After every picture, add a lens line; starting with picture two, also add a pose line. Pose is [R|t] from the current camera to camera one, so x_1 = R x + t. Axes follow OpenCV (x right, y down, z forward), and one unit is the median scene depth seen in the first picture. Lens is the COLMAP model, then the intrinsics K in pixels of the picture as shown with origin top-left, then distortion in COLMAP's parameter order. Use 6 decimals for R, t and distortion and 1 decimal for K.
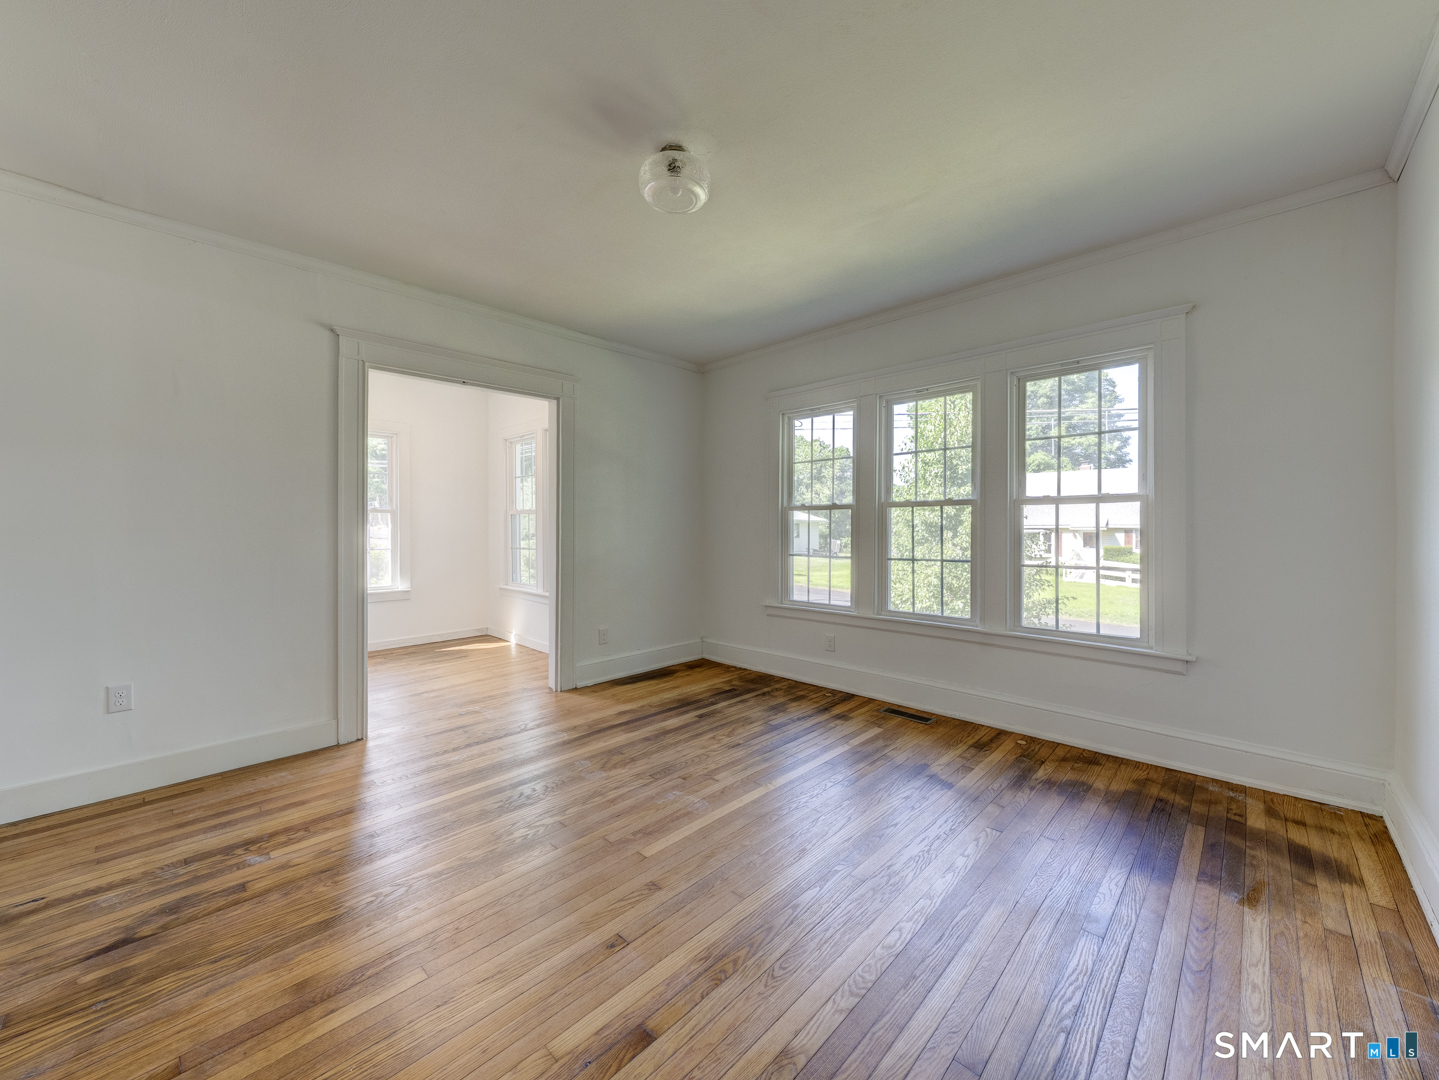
lens RADIAL K [[558.8, 0, 722.9], [0, 558.8, 530.7], [0, 0, 1]] dist [-0.003255, -0.000075]
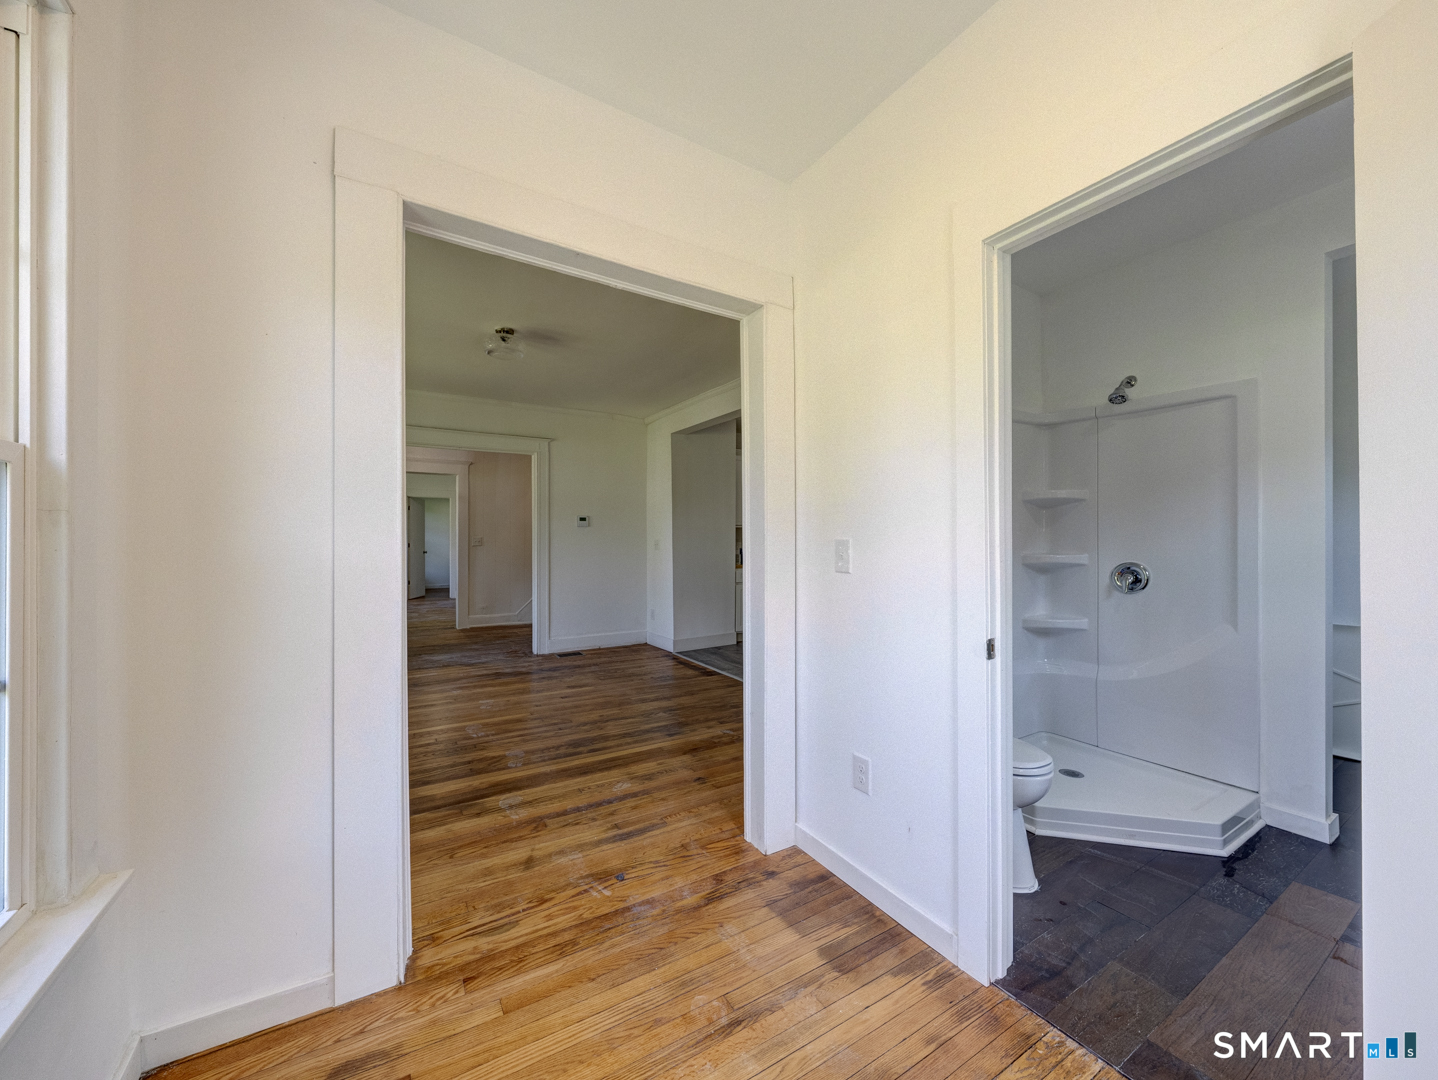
lens RADIAL K [[557.1, 0, 719.0], [0, 557.1, 540.0], [0, 0, 1]] dist [-0.001990, -0.000109]
pose [[-0.968736, 0.000345, 0.248095, -0.775017], [0.000664, 0.999999, 0.001201, -0.008517], [-0.248094, 0.001328, -0.968735, 1.680079]]
